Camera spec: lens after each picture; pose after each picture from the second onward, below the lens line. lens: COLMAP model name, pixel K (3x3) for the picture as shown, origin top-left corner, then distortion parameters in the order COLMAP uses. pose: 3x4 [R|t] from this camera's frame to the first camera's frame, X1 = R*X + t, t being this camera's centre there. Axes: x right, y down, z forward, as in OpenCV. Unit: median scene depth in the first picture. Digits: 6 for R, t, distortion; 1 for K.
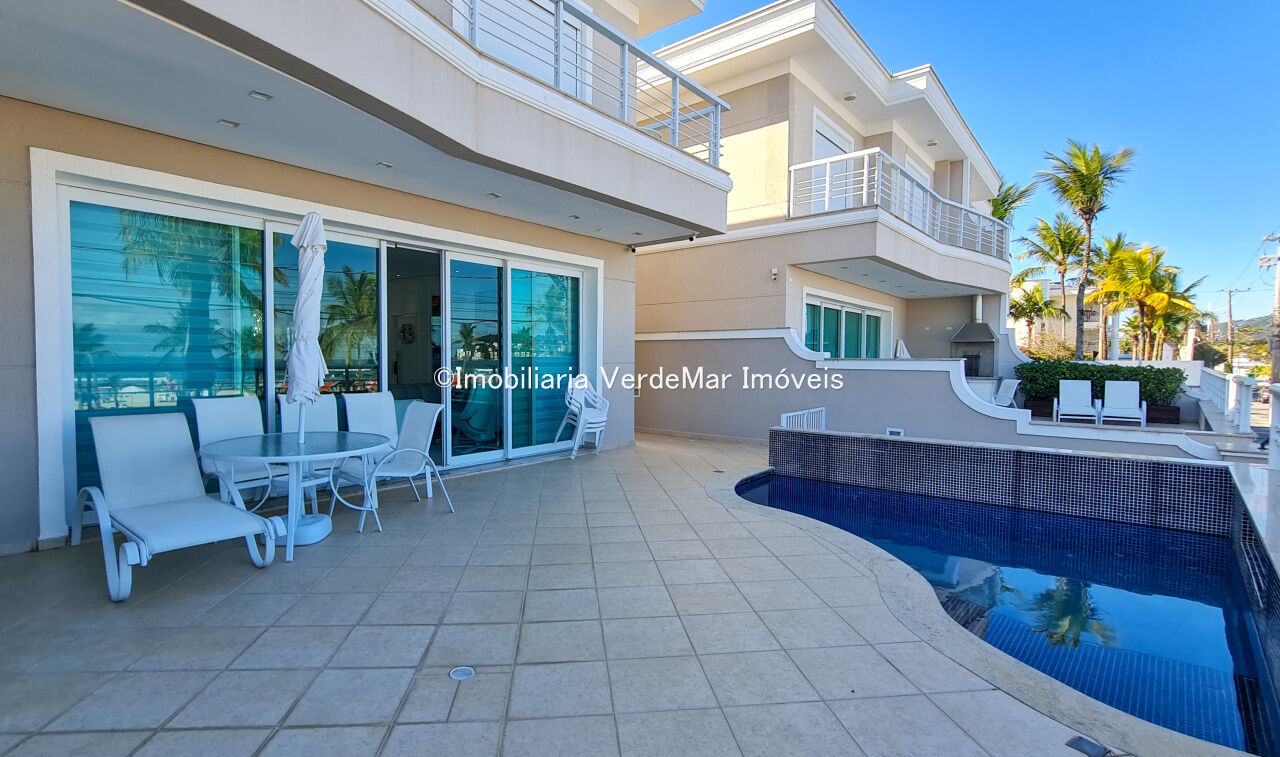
lens RADIAL K [[590.7, 0, 640.0], [0, 590.7, 378.5], [0, 0, 1]] dist [0.000035, 0.000000]
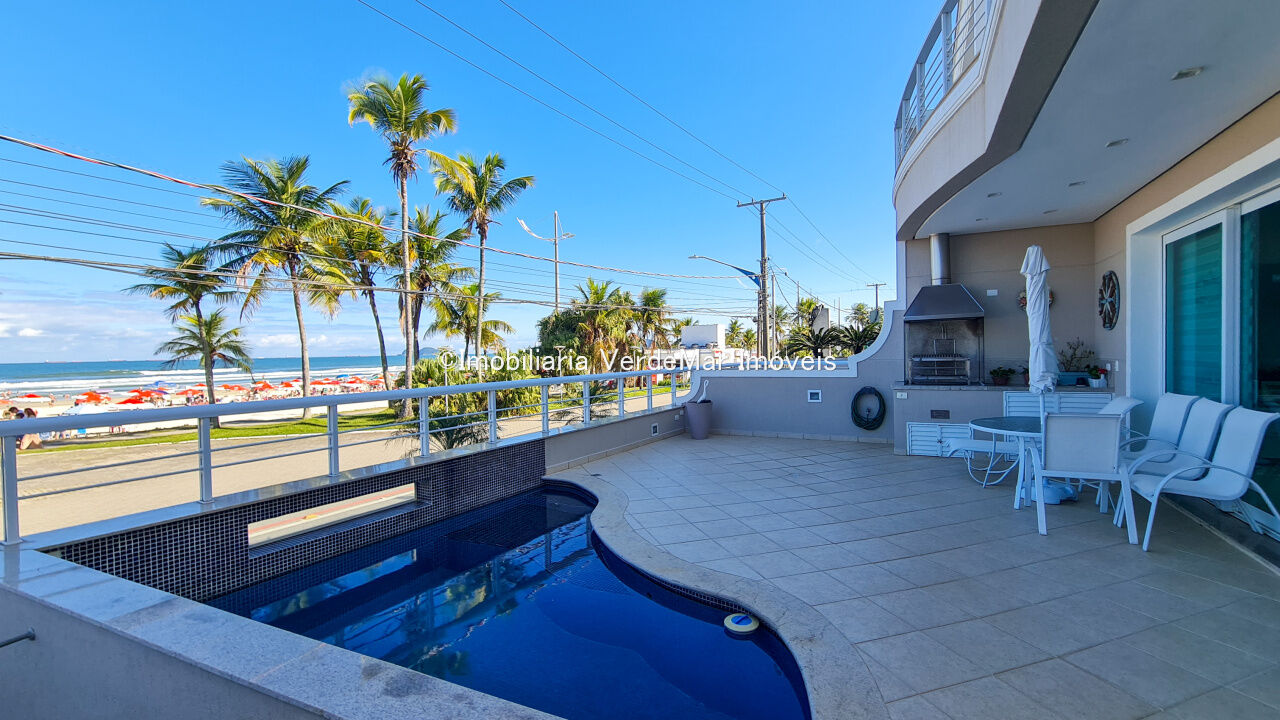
lens RADIAL K [[525.2, 0, 640.0], [0, 525.2, 360.0], [0, 0, 1]] dist [0.001176, -0.000137]
pose [[-0.983717, 0.013345, -0.179230, 0.555012], [0.004150, 0.998660, 0.051581, -0.112286], [0.179678, 0.049997, -0.982454, 2.150154]]
